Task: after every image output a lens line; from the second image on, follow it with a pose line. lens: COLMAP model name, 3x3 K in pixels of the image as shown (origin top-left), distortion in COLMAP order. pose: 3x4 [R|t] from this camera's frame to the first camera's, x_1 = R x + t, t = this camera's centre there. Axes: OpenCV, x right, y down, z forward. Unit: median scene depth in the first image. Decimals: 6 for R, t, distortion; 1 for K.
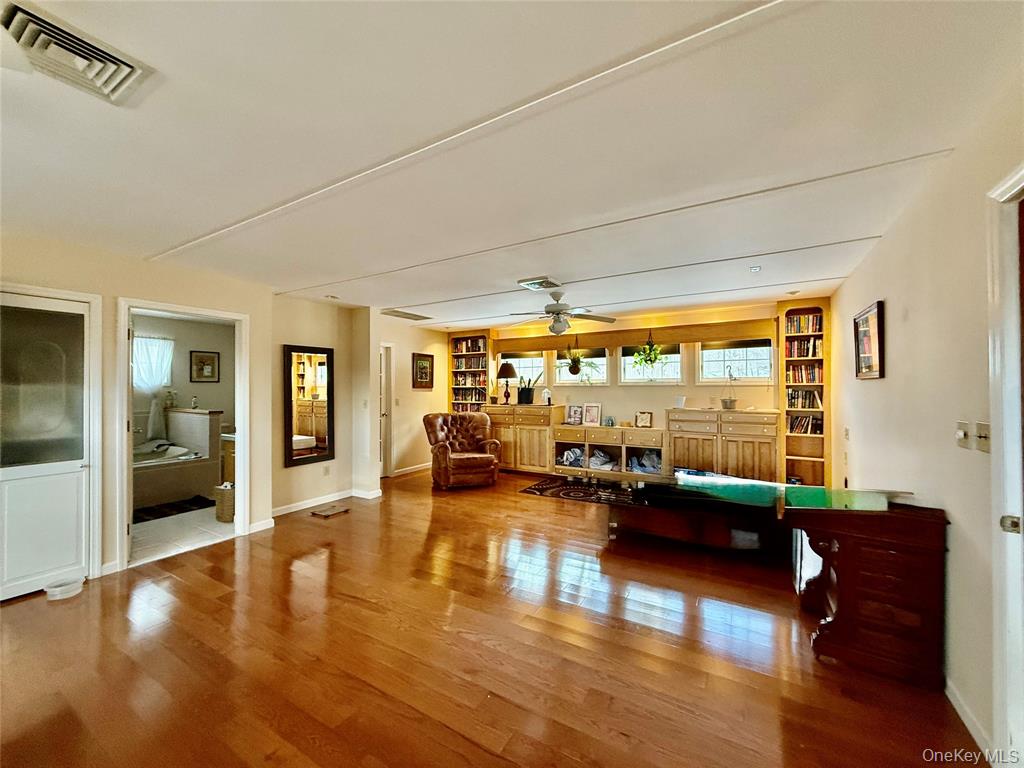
lens RADIAL K [[406.6, 0, 511.6], [0, 406.6, 383.9], [0, 0, 1]] dist [-0.000865, -0.000287]
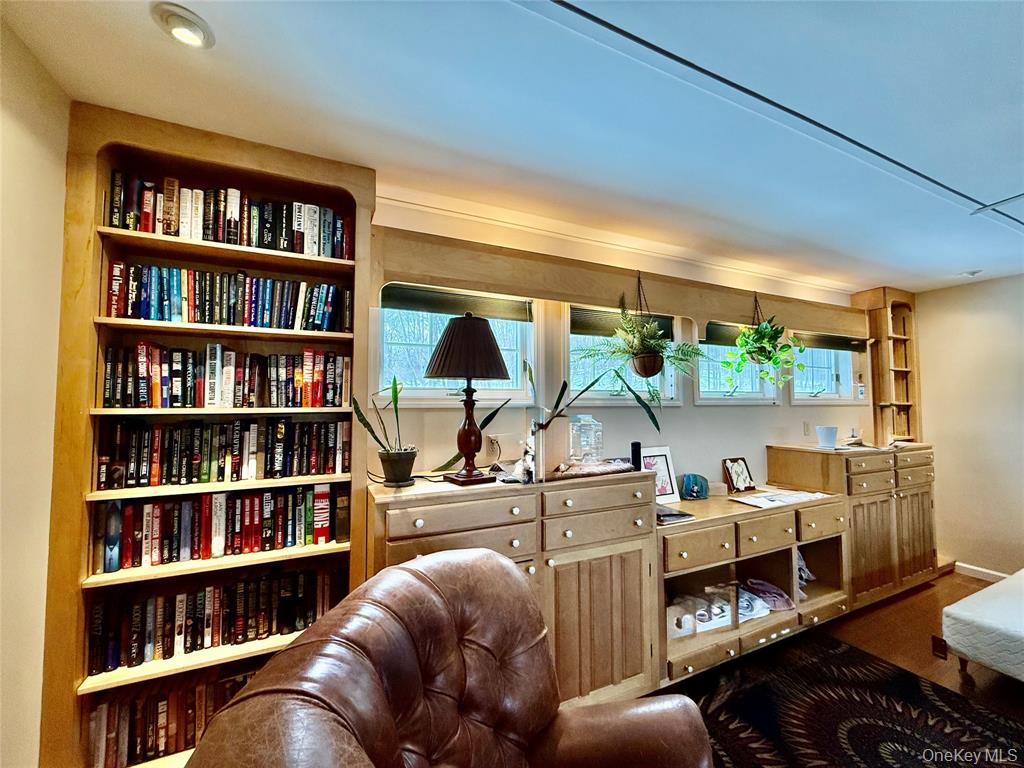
lens RADIAL K [[406.6, 0, 514.6], [0, 406.6, 388.0], [0, 0, 1]] dist [-0.000865, -0.000287]
pose [[0.550985, 0.034730, 0.833792, -0.228889], [-0.004369, 0.999240, -0.038734, 0.003078], [-0.834504, 0.017699, 0.550718, 0.896265]]
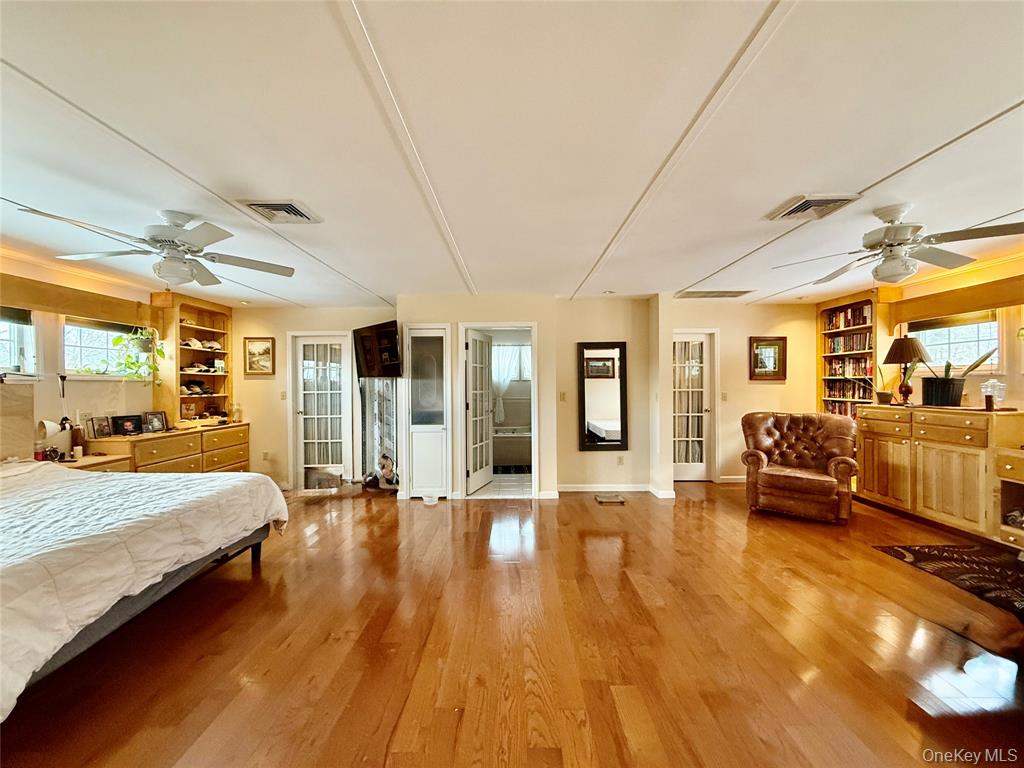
lens RADIAL K [[406.6, 0, 510.9], [0, 406.6, 386.9], [0, 0, 1]] dist [-0.000865, -0.000287]
pose [[0.509410, 0.006317, -0.860500, 0.229039], [0.014157, 0.999776, 0.015720, 0.004601], [0.860407, -0.020190, 0.509207, 0.185282]]
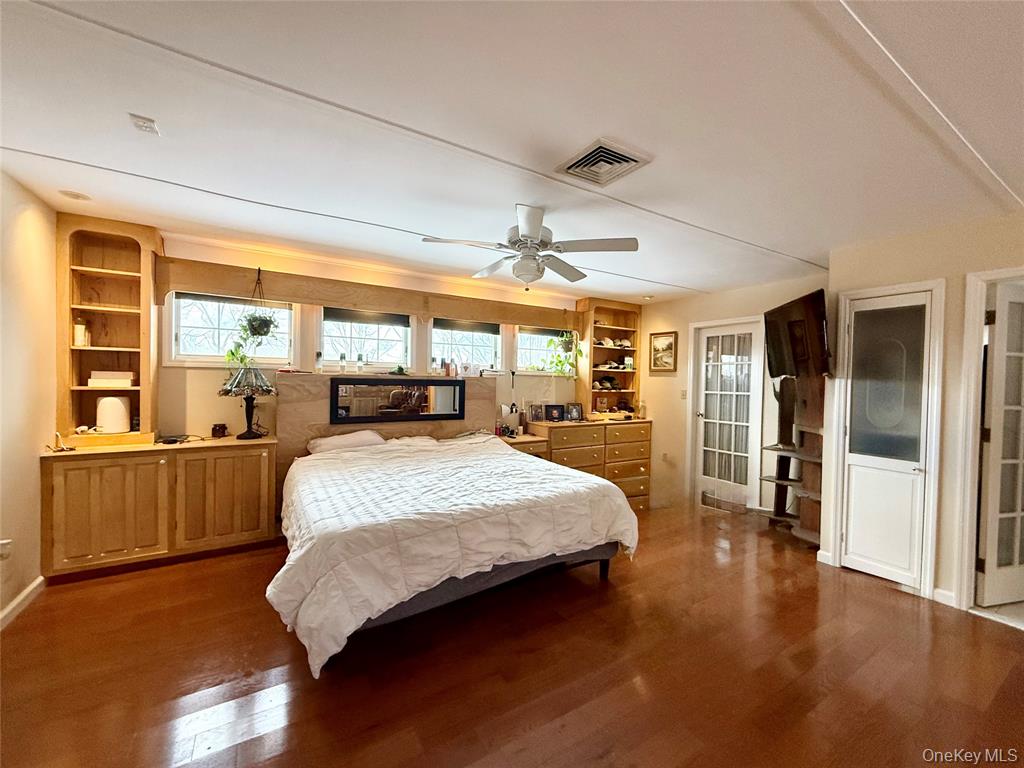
lens RADIAL K [[406.6, 0, 512.5], [0, 406.6, 385.3], [0, 0, 1]] dist [-0.000865, -0.000287]
pose [[-0.465602, 0.010792, -0.884928, 0.086858], [-0.008991, 0.999816, 0.016924, 0.001519], [0.884948, 0.015836, -0.465420, 0.282318]]
